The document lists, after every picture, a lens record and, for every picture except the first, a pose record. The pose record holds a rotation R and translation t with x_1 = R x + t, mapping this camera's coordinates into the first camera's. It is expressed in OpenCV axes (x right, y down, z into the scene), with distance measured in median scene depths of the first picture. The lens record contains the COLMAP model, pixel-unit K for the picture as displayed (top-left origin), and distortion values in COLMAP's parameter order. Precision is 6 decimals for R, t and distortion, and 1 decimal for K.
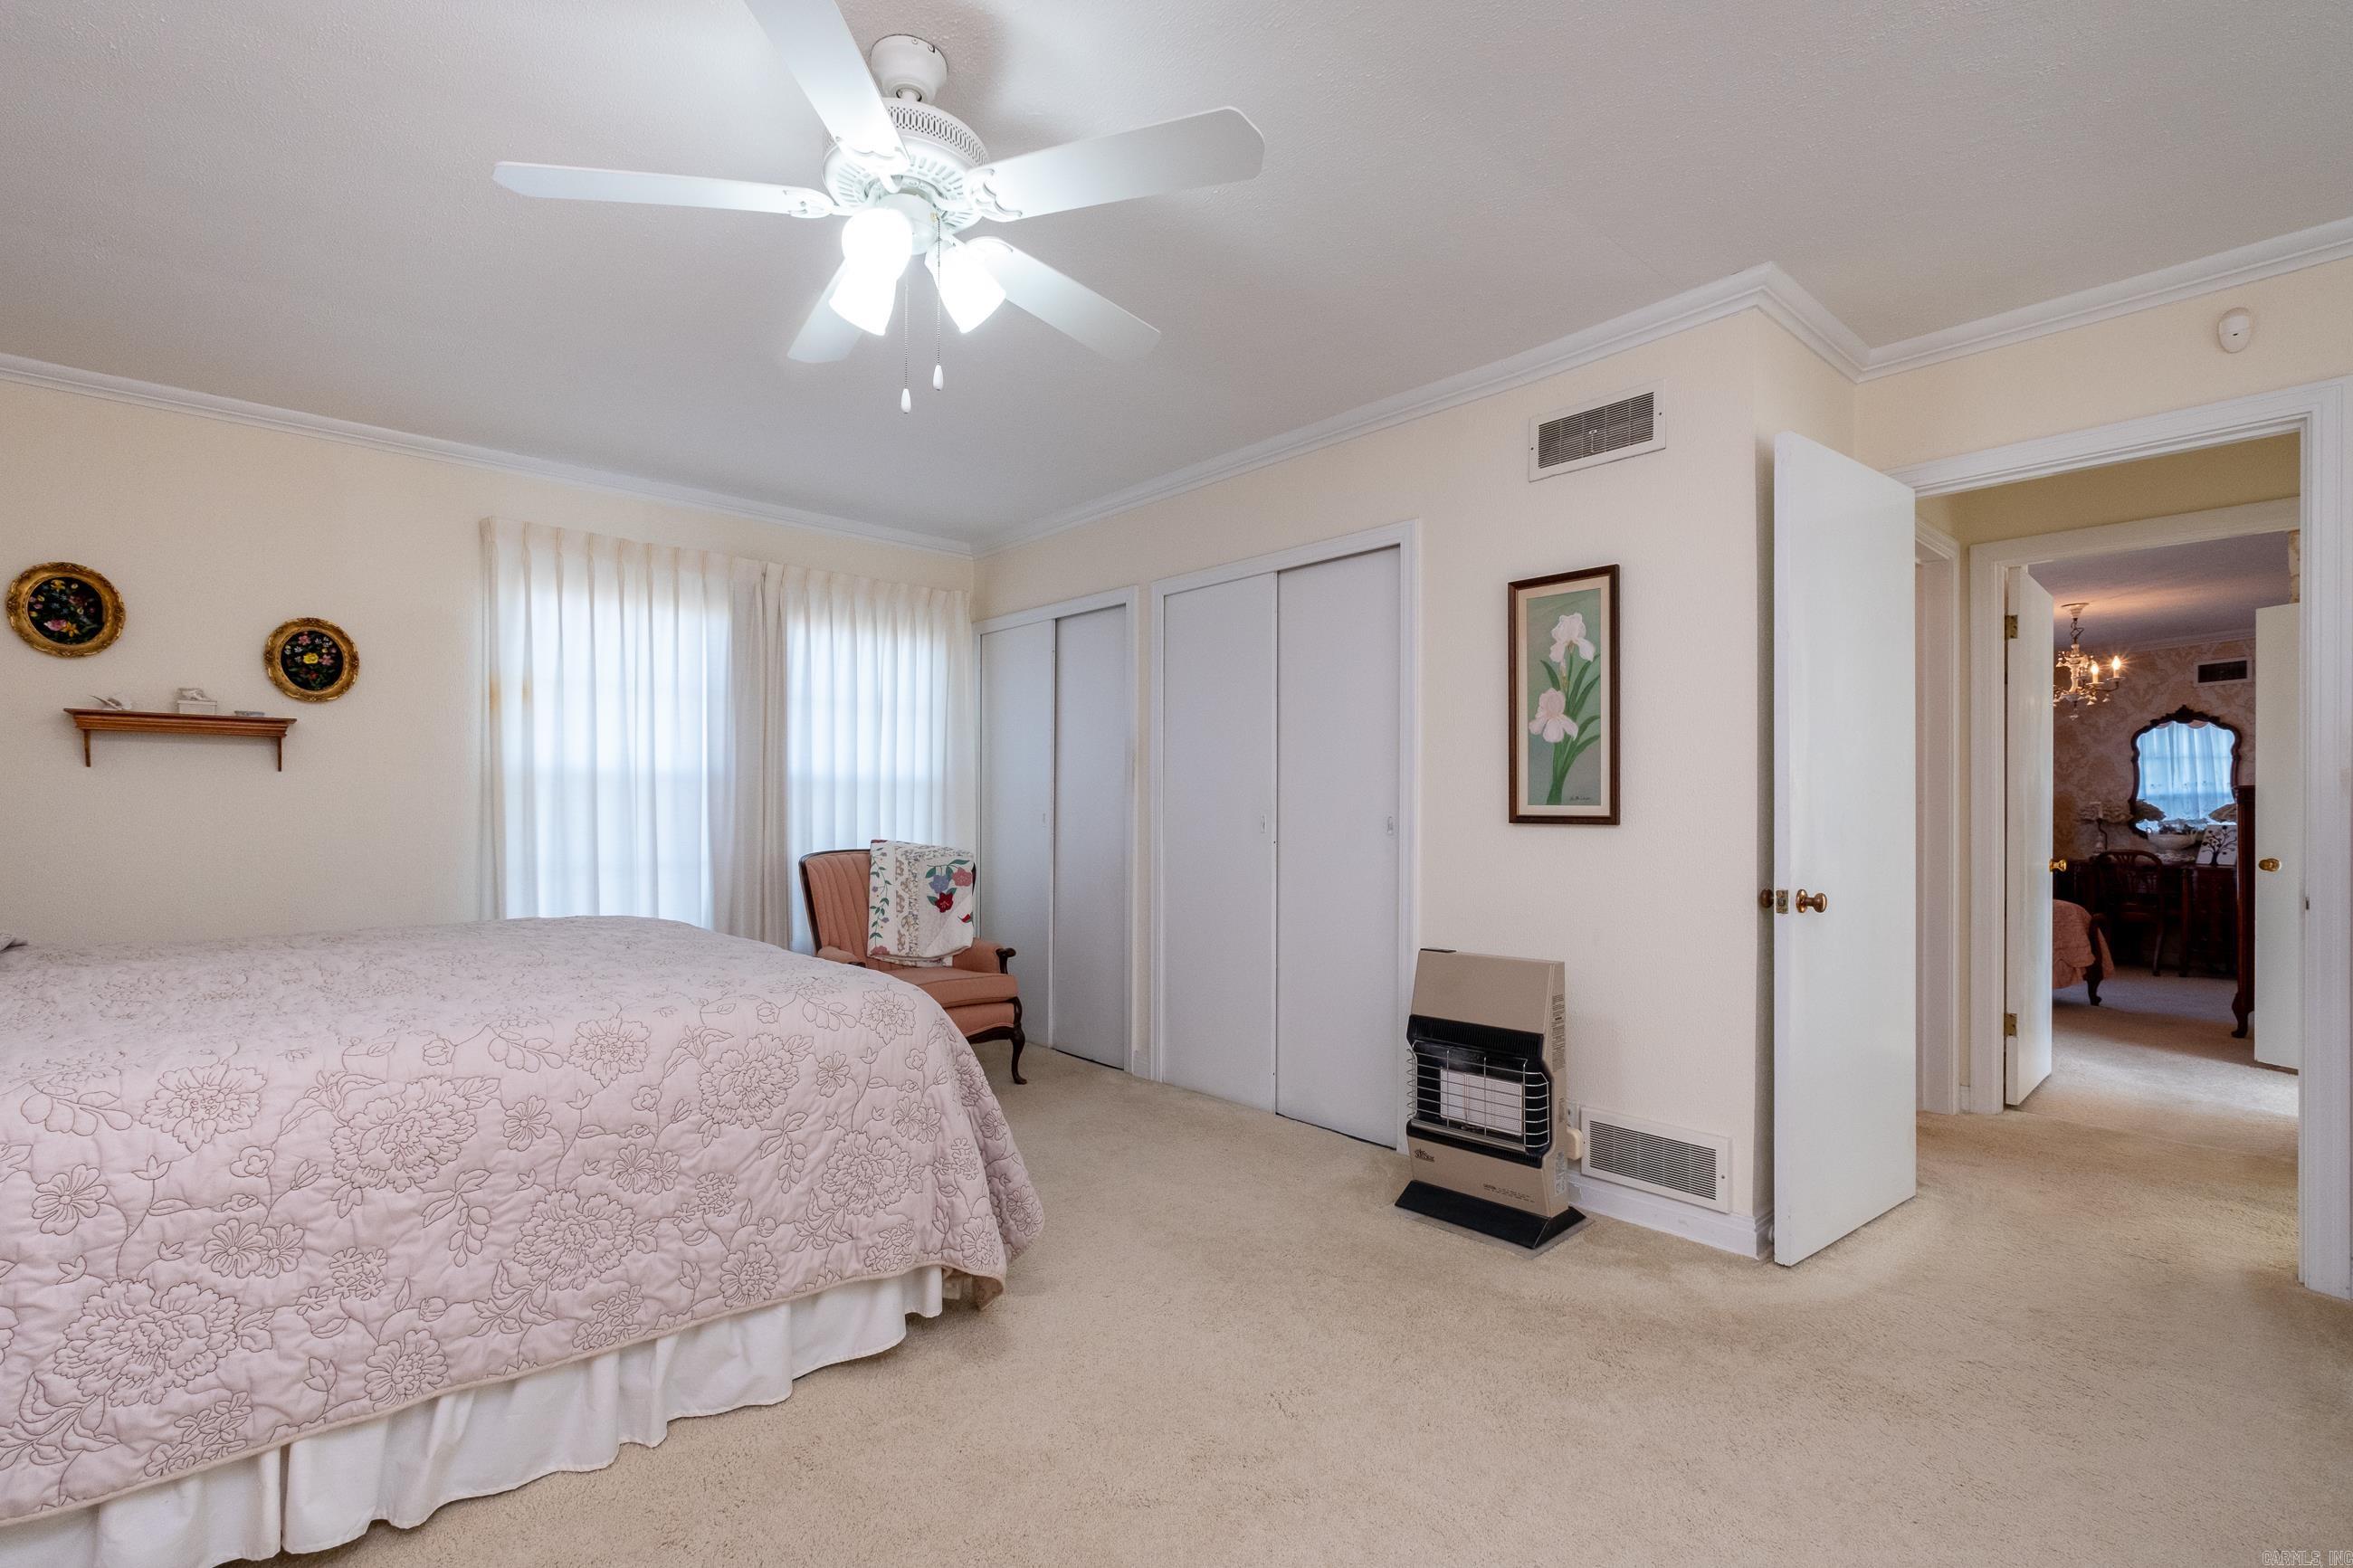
lens RADIAL K [[1049.1, 0, 1181.0], [0, 1049.1, 794.4], [0, 0, 1]] dist [-0.001427, -0.000105]
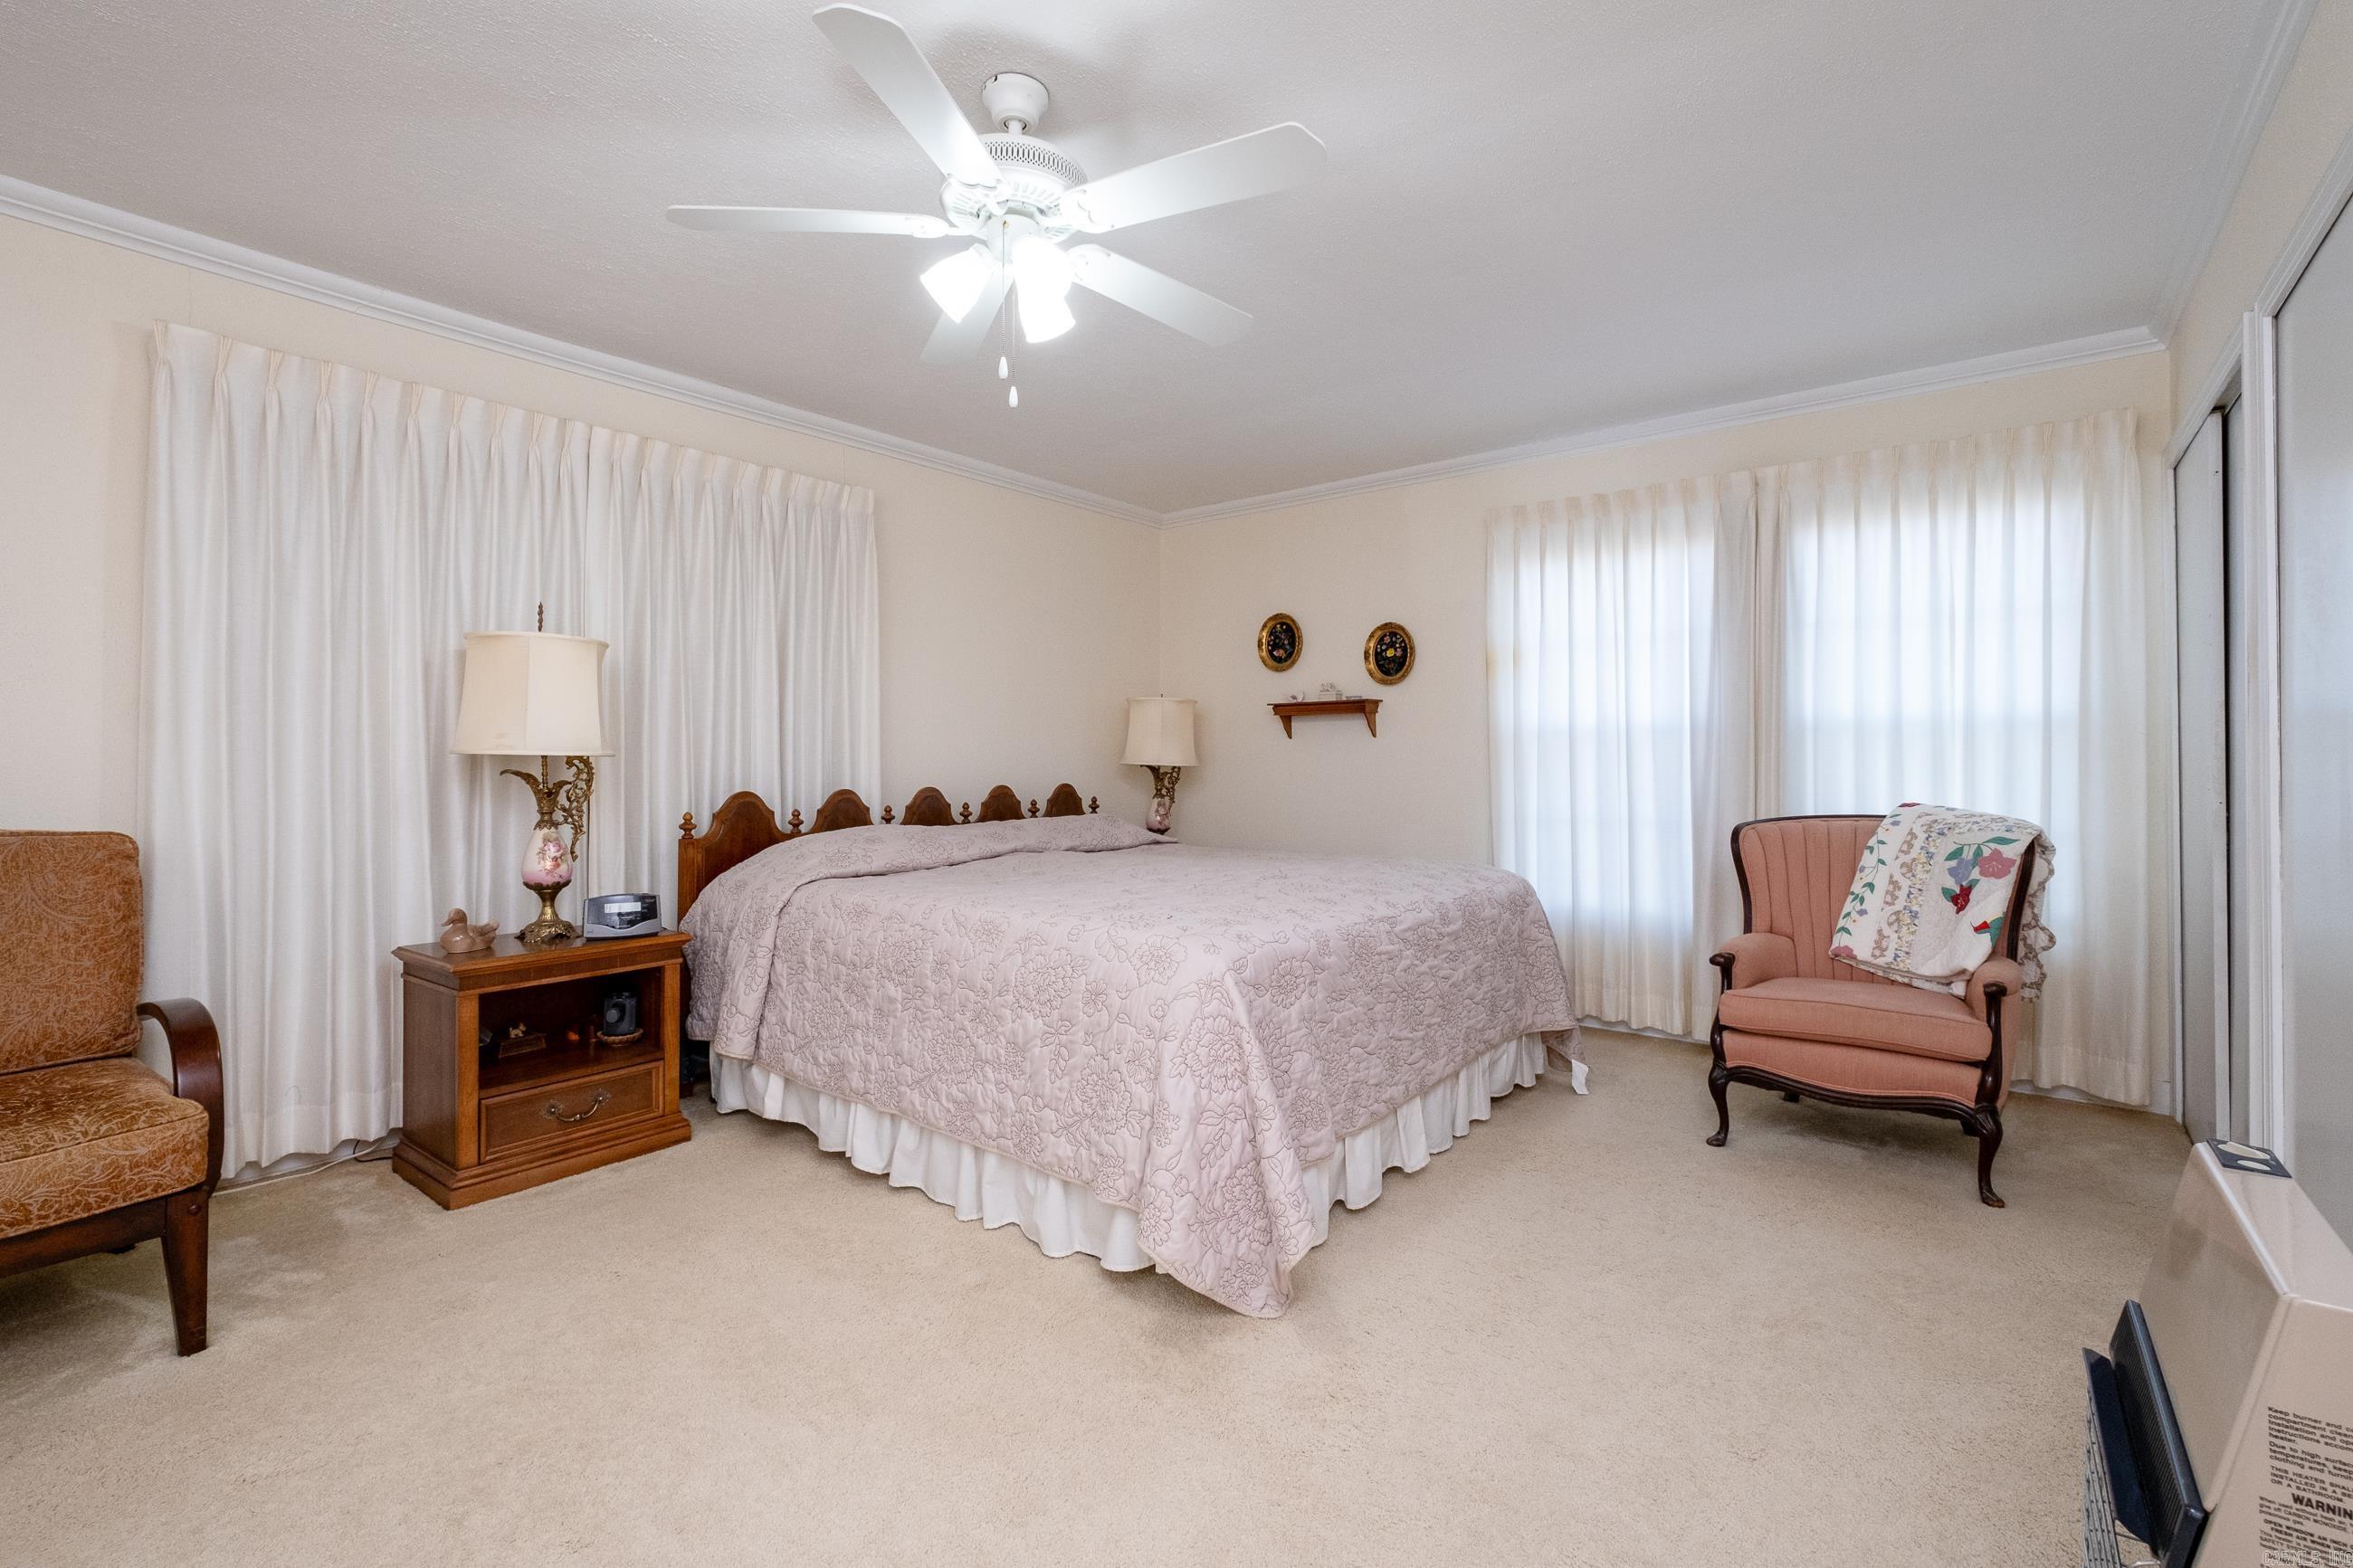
lens RADIAL K [[1047.7, 0, 1174.5], [0, 1047.7, 742.1], [0, 0, 1]] dist [-0.000917, -0.000051]
pose [[0.170761, -0.025853, -0.984973, 0.411514], [0.019204, 0.999553, -0.022906, 0.009759], [0.985125, -0.015004, 0.171181, 0.460504]]
